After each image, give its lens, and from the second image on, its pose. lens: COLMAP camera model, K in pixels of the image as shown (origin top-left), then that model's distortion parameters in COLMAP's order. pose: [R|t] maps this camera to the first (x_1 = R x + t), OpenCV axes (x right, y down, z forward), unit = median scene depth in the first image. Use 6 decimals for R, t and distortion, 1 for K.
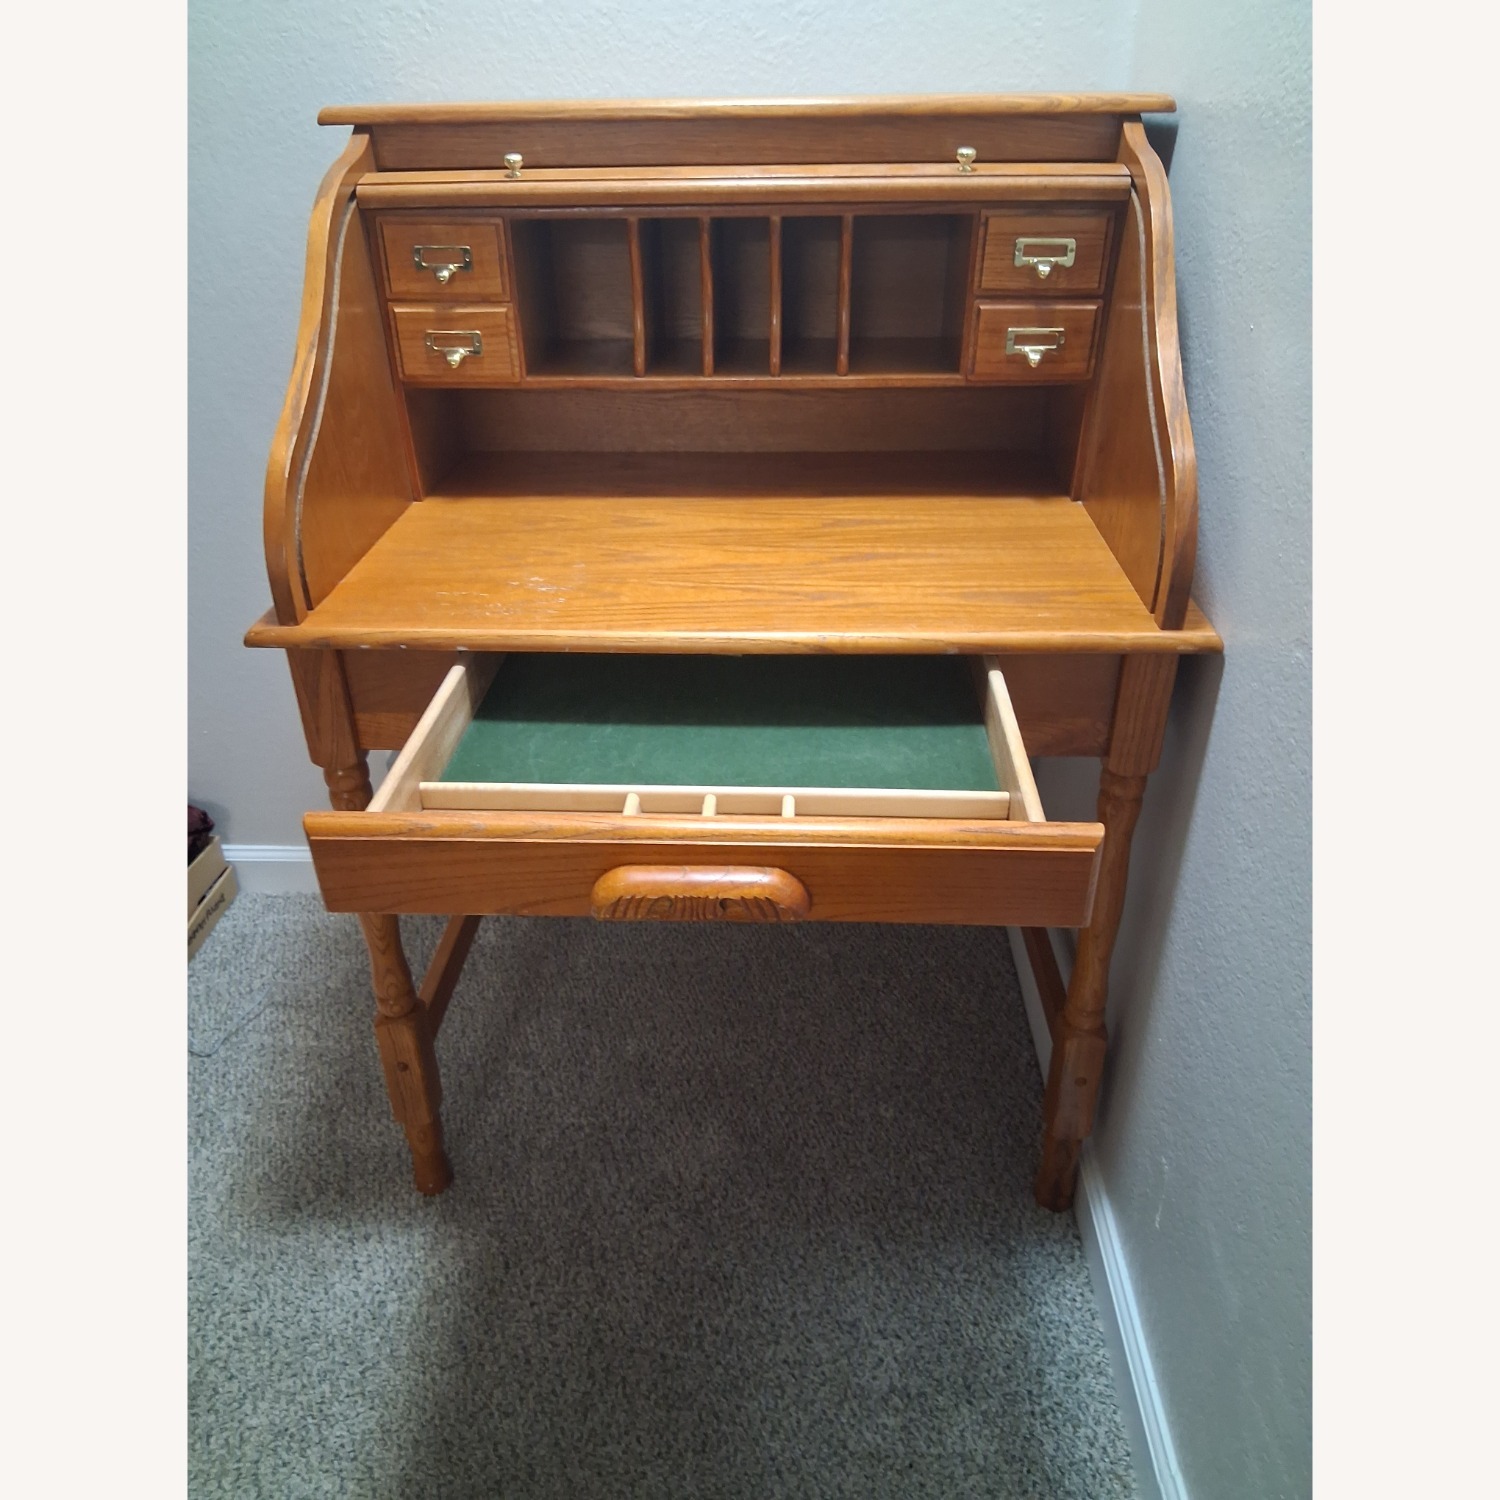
lens RADIAL K [[1174.7, 0, 723.6], [0, 1174.7, 767.9], [0, 0, 1]] dist [0.065348, -0.120185]
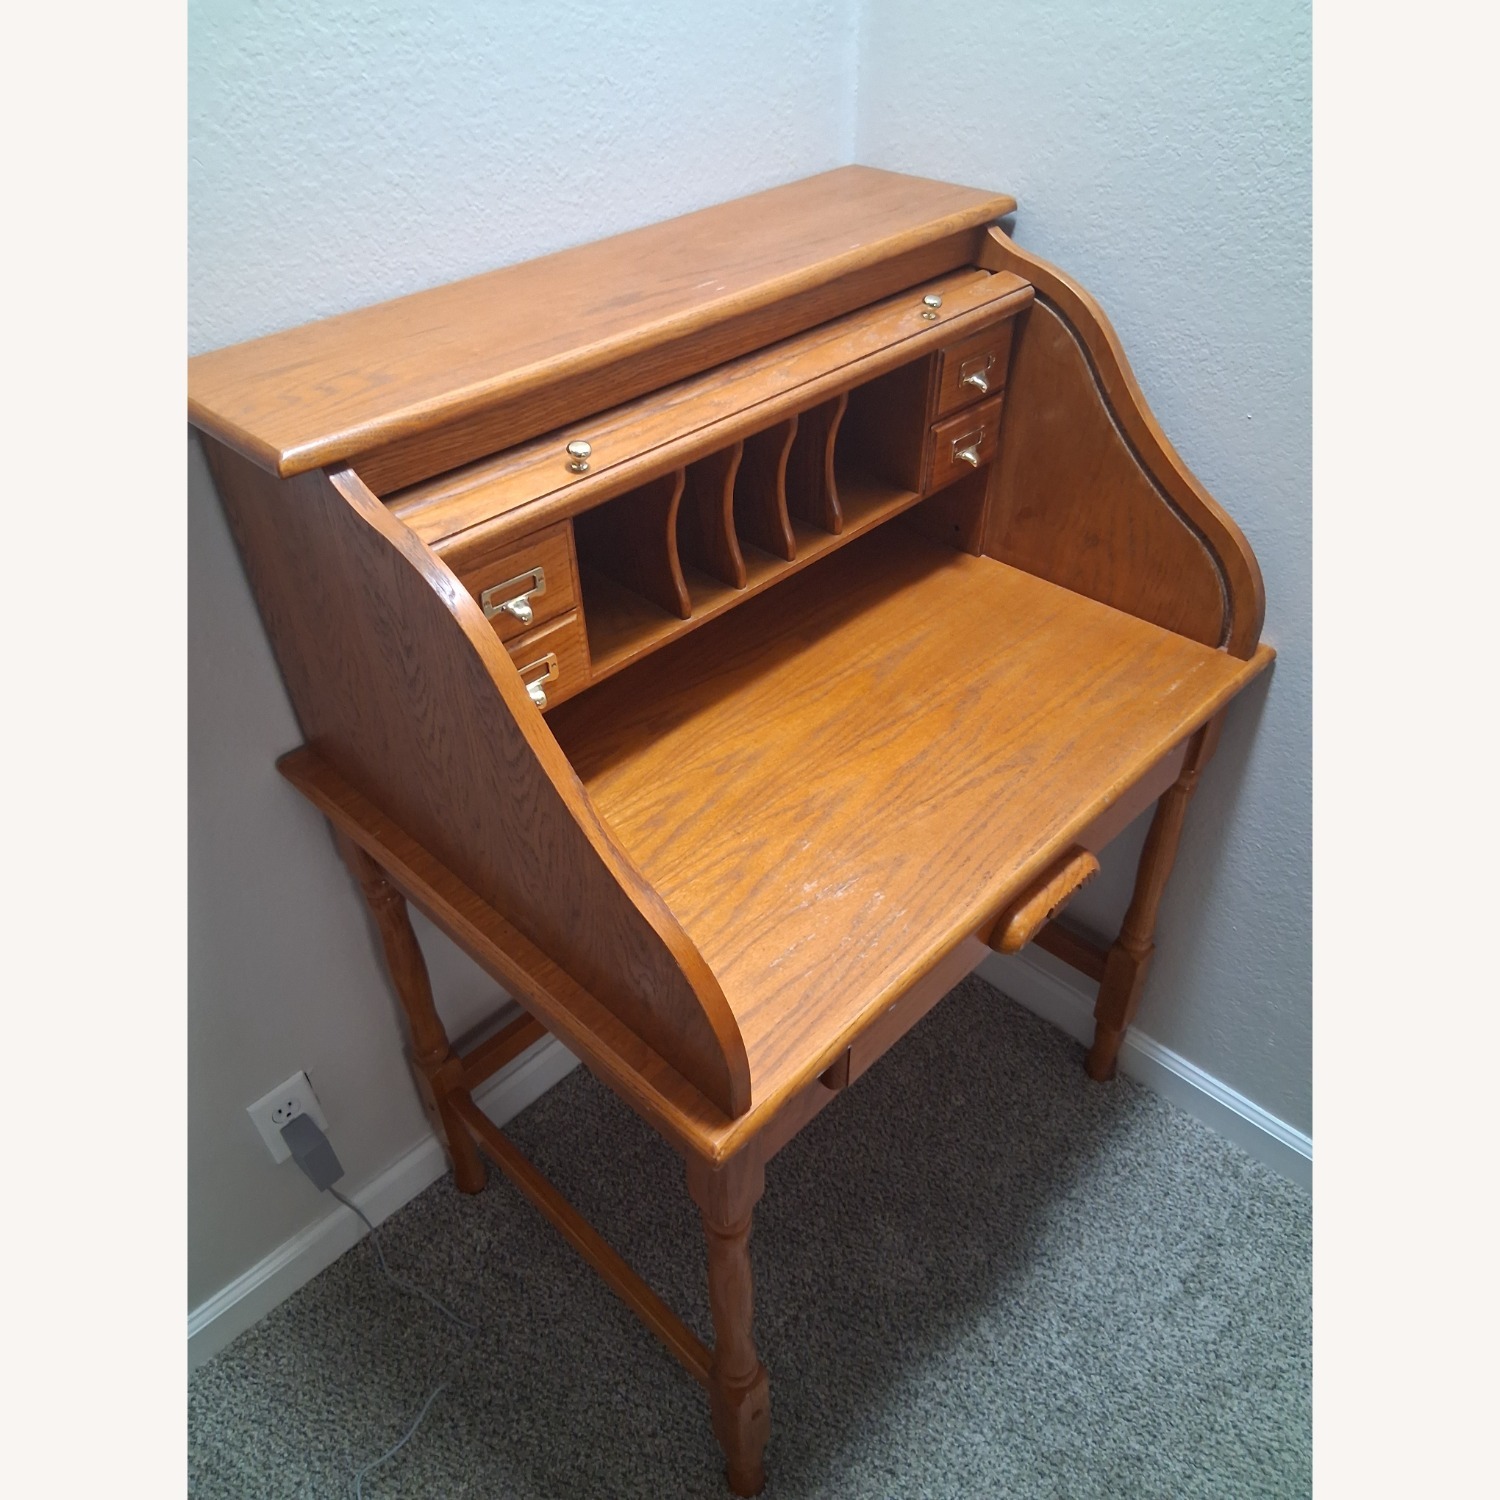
lens RADIAL K [[1174.7, 0, 757.3], [0, 1174.7, 775.8], [0, 0, 1]] dist [0.065348, -0.120185]
pose [[0.652521, -0.483034, 0.583862, -0.586452], [0.395464, 0.874323, 0.281366, -0.440837], [-0.646394, 0.047299, 0.761537, 0.302675]]
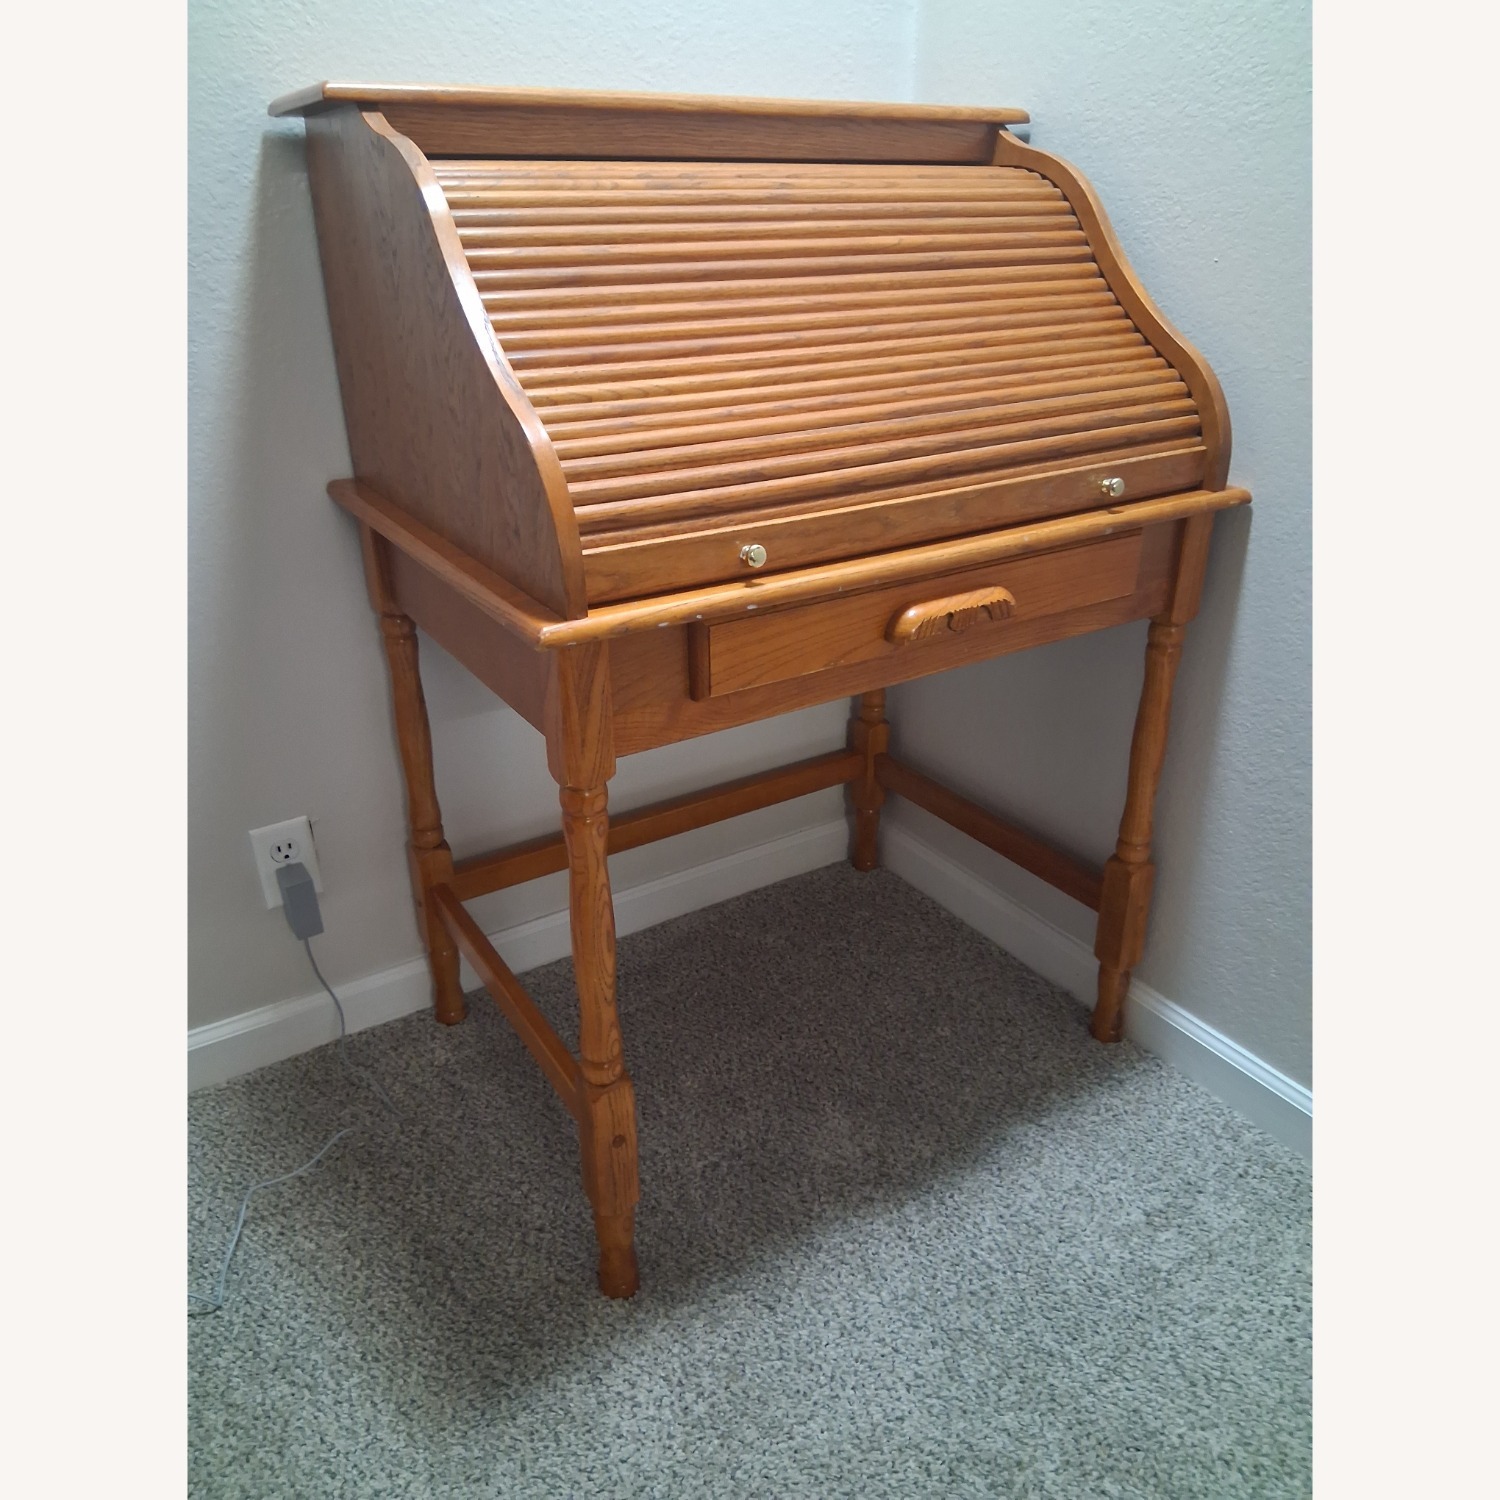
lens RADIAL K [[1174.7, 0, 746.5], [0, 1174.7, 766.1], [0, 0, 1]] dist [0.065348, -0.120185]
pose [[0.811455, -0.239925, 0.532895, -0.618511], [0.293288, 0.955887, -0.016230, 0.030932], [-0.505493, 0.169461, 0.846026, 0.172604]]
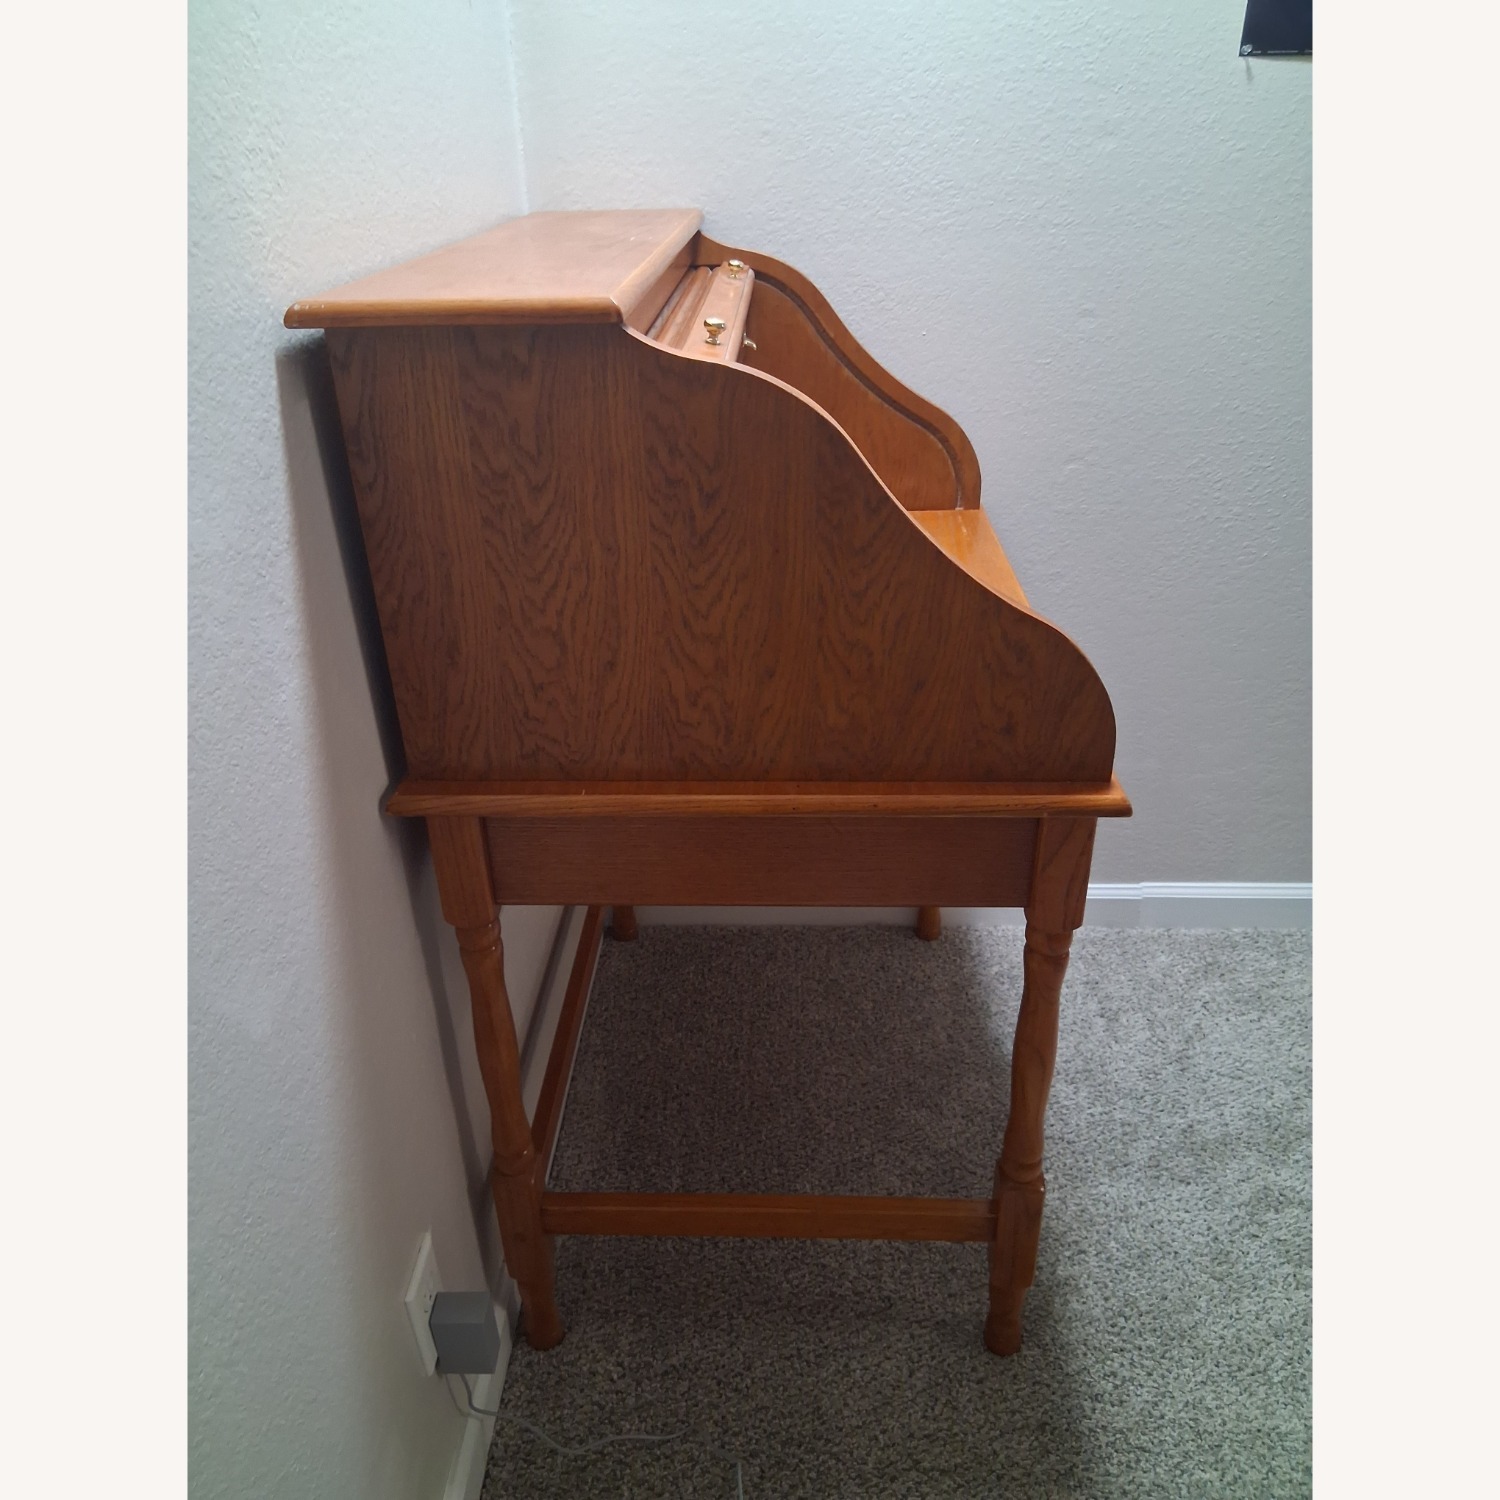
lens RADIAL K [[1174.7, 0, 772.3], [0, 1174.7, 756.2], [0, 0, 1]] dist [0.065348, -0.120185]
pose [[-0.050059, -0.467191, 0.882738, -0.970825], [0.529217, 0.737157, 0.420153, -0.555340], [-0.847009, 0.488193, 0.210343, 0.833257]]
